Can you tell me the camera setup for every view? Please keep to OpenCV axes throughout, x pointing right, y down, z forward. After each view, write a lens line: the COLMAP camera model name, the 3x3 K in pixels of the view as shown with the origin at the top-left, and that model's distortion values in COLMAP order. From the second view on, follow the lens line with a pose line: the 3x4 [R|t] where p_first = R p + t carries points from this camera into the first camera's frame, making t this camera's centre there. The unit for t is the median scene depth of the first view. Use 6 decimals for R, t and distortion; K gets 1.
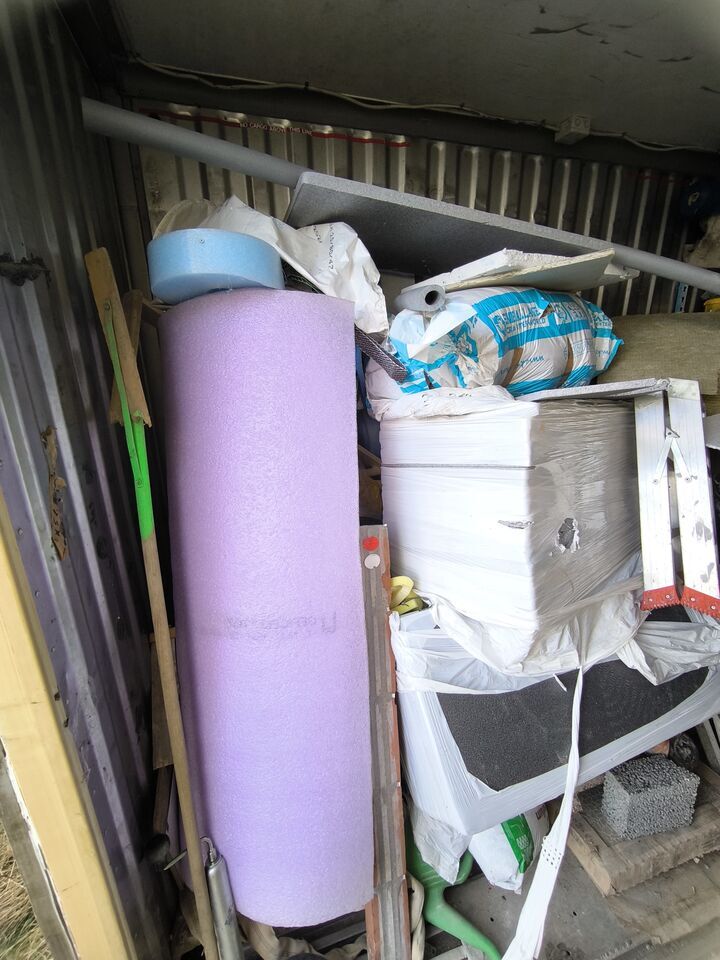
lens RADIAL K [[411.5, 0, 357.5], [0, 411.5, 477.1], [0, 0, 1]] dist [-0.009106, 0.004633]
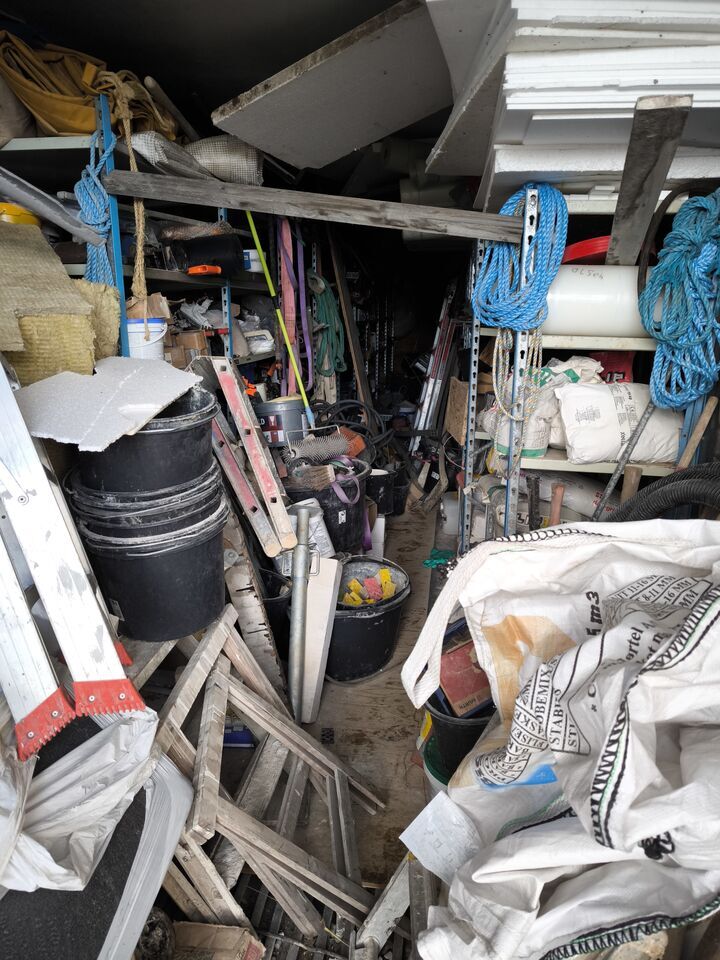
lens RADIAL K [[668.0, 0, 350.2], [0, 668.0, 484.0], [0, 0, 1]] dist [0.053780, -0.039405]
pose [[0.423047, -0.203139, 0.883044, 0.193237], [0.250224, 0.962840, 0.101619, 0.004102], [-0.870873, 0.177969, 0.458157, 0.194541]]
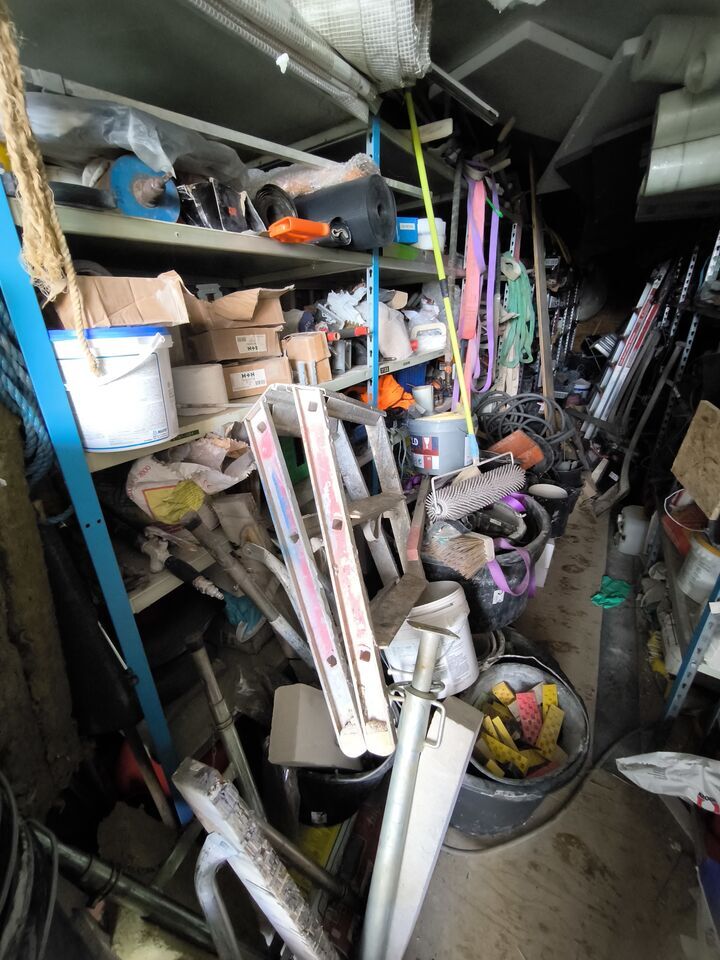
lens RADIAL K [[411.5, 0, 361.0], [0, 411.5, 479.0], [0, 0, 1]] dist [-0.009106, 0.004633]
pose [[0.727109, -0.261143, 0.634914, 1.443580], [0.193579, 0.965289, 0.175339, -0.207604], [-0.658665, -0.004584, 0.752423, 0.783544]]
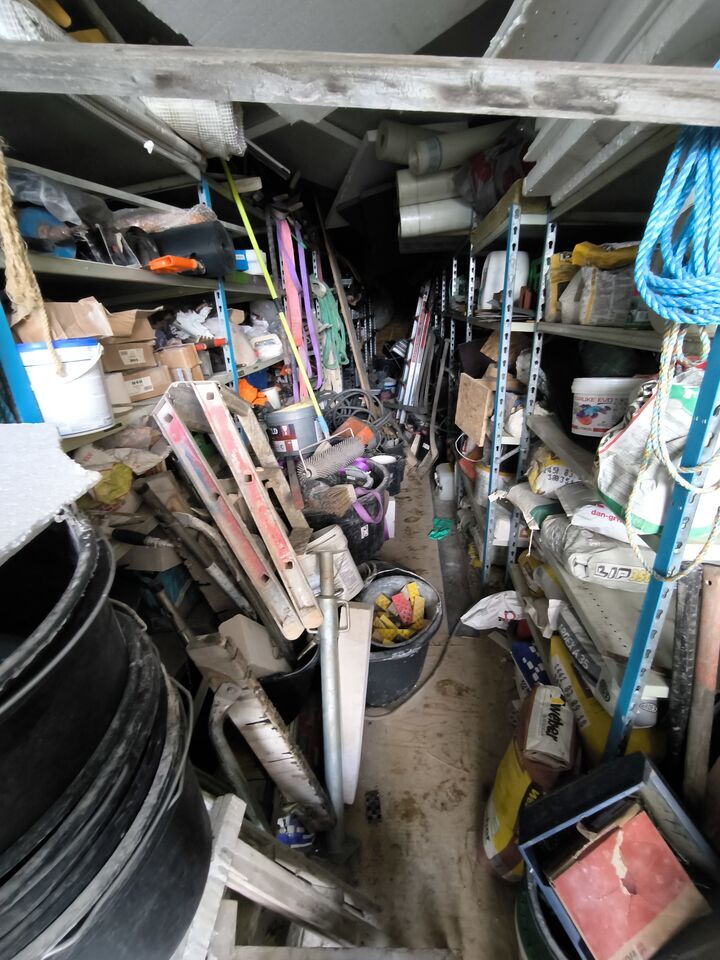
lens RADIAL K [[411.5, 0, 361.3], [0, 411.5, 478.9], [0, 0, 1]] dist [-0.009106, 0.004633]
pose [[0.377295, -0.344879, 0.859481, 1.126410], [0.304006, 0.922766, 0.236820, -0.162489], [-0.874774, 0.171936, 0.452999, 0.682775]]
